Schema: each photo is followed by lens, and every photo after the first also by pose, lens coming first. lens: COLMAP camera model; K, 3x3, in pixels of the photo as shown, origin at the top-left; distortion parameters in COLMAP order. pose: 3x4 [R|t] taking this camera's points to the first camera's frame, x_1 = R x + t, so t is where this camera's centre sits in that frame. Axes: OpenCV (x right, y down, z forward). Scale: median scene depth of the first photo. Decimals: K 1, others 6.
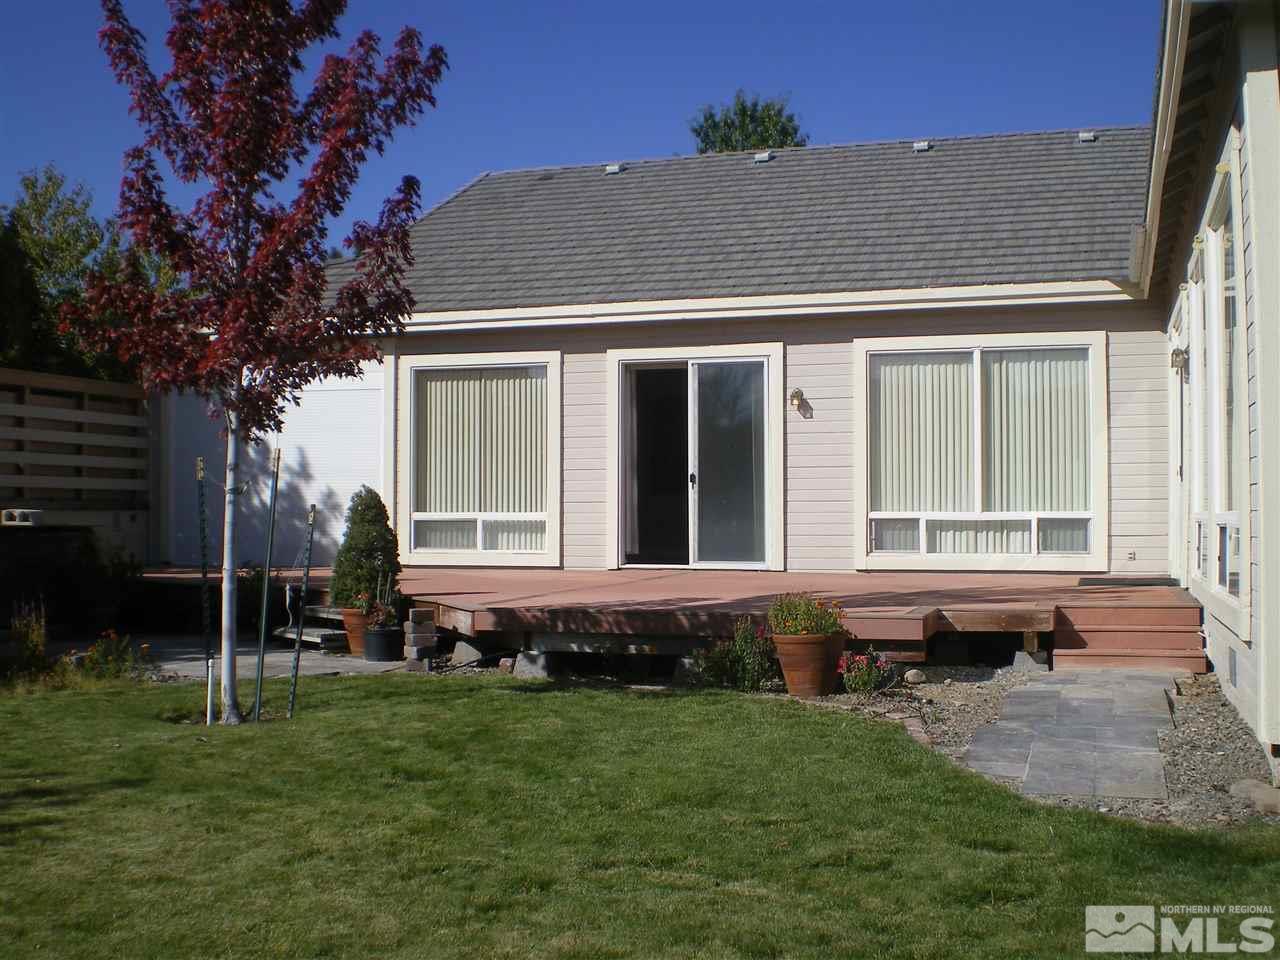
lens RADIAL K [[1467.8, 0, 646.9], [0, 1467.8, 479.6], [0, 0, 1]] dist [-0.022150, -0.354714]
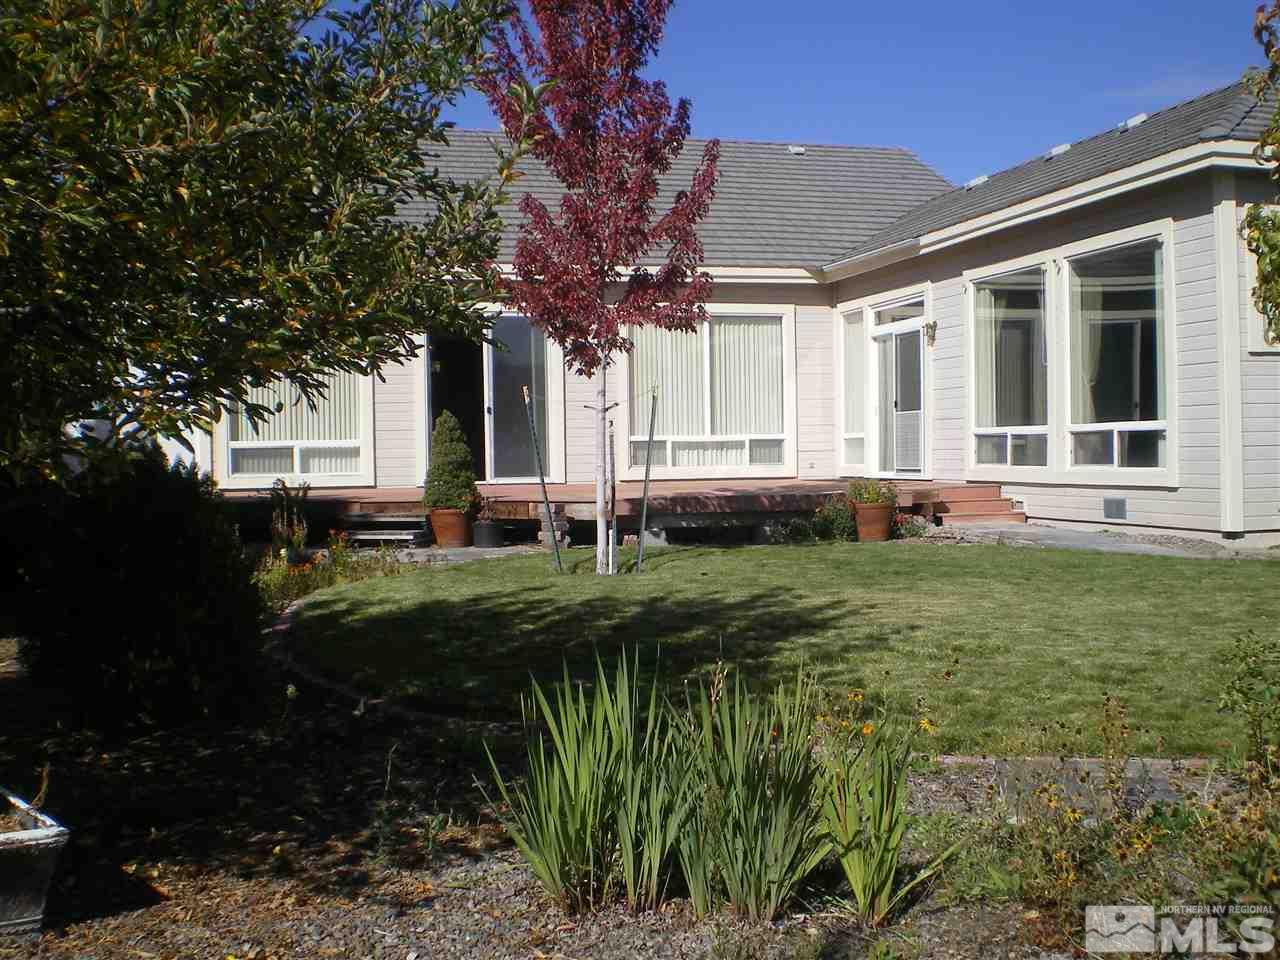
lens RADIAL K [[1467.8, 0, 646.9], [0, 1467.8, 479.6], [0, 0, 1]] dist [-0.022150, -0.354714]
pose [[0.848556, -0.022699, 0.528619, -0.549381], [0.002411, 0.999235, 0.039037, 0.010332], [-0.529100, -0.031850, 0.847961, -0.121882]]
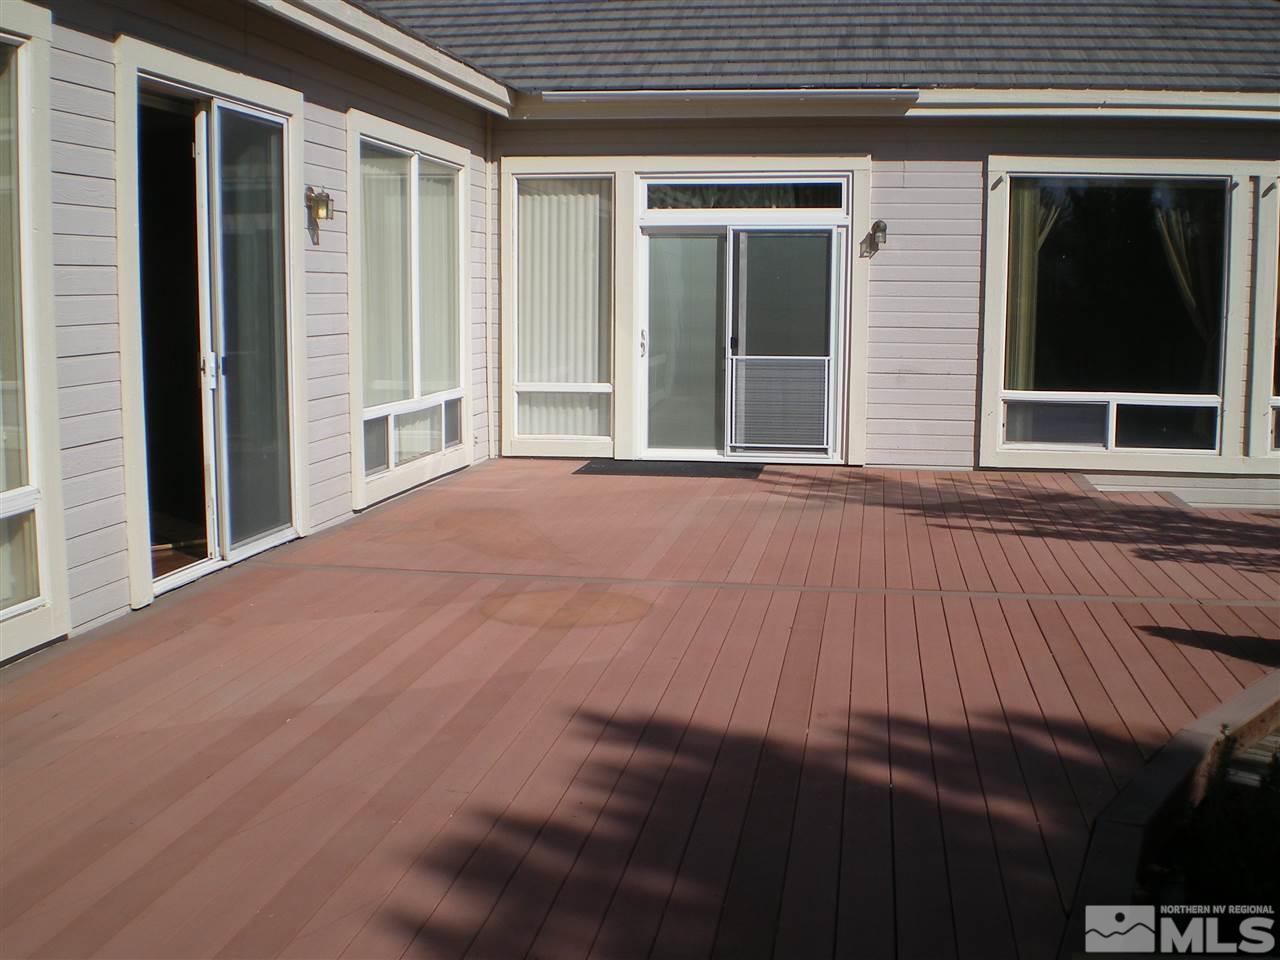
lens RADIAL K [[1467.8, 0, 646.9], [0, 1467.8, 479.6], [0, 0, 1]] dist [-0.022150, -0.354714]
pose [[-0.120765, -0.061505, 0.990774, -0.480429], [-0.044006, 0.997429, 0.056554, 0.026958], [-0.991705, -0.036770, -0.123161, 0.988573]]
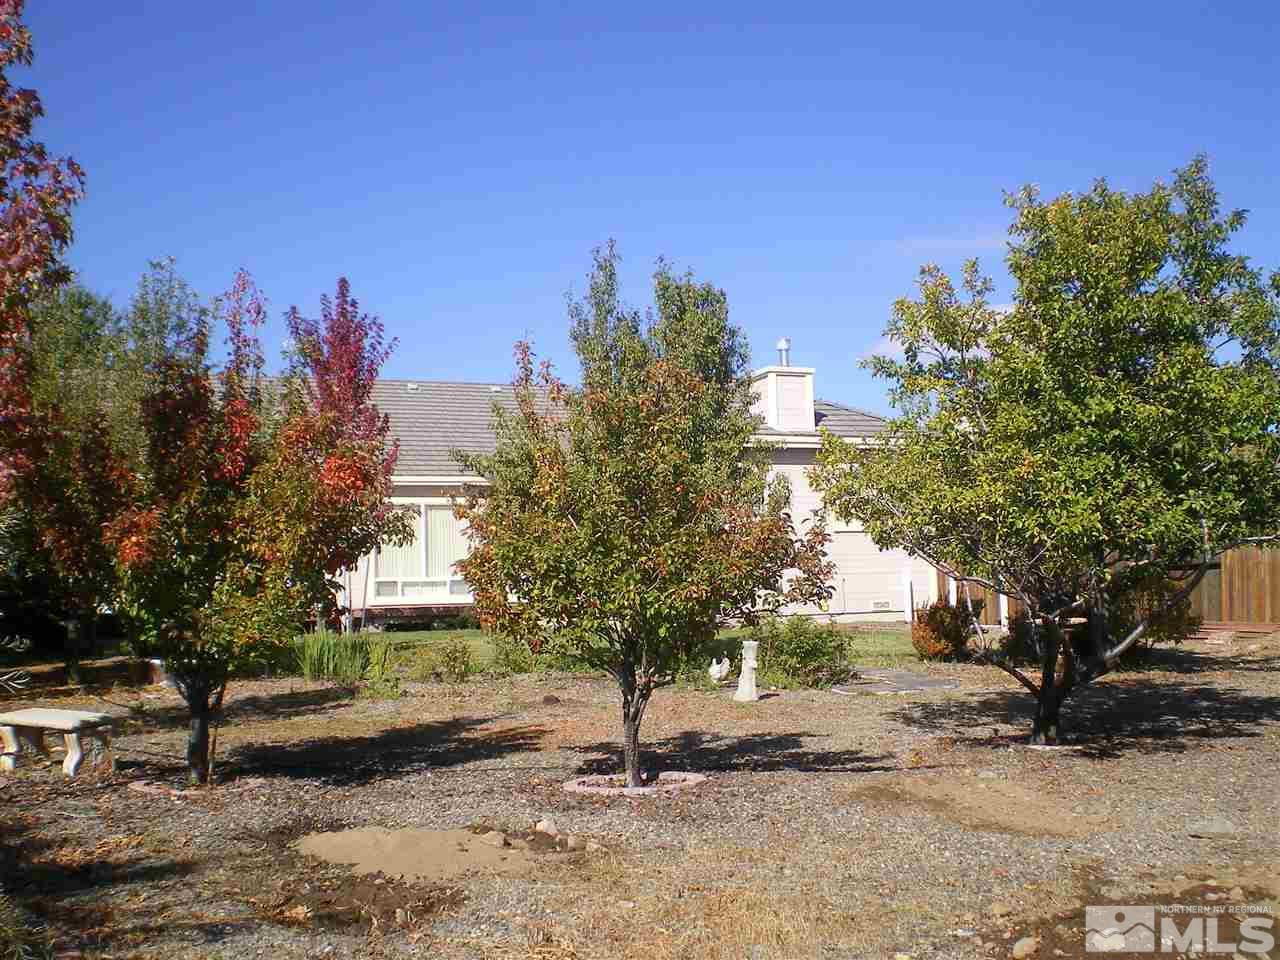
lens RADIAL K [[1467.8, 0, 646.9], [0, 1467.8, 479.6], [0, 0, 1]] dist [-0.022150, -0.354714]
pose [[0.768924, 0.025904, 0.638816, -0.963248], [0.015903, 0.998095, -0.059615, 0.012532], [-0.639143, 0.055998, 0.767047, -0.958891]]
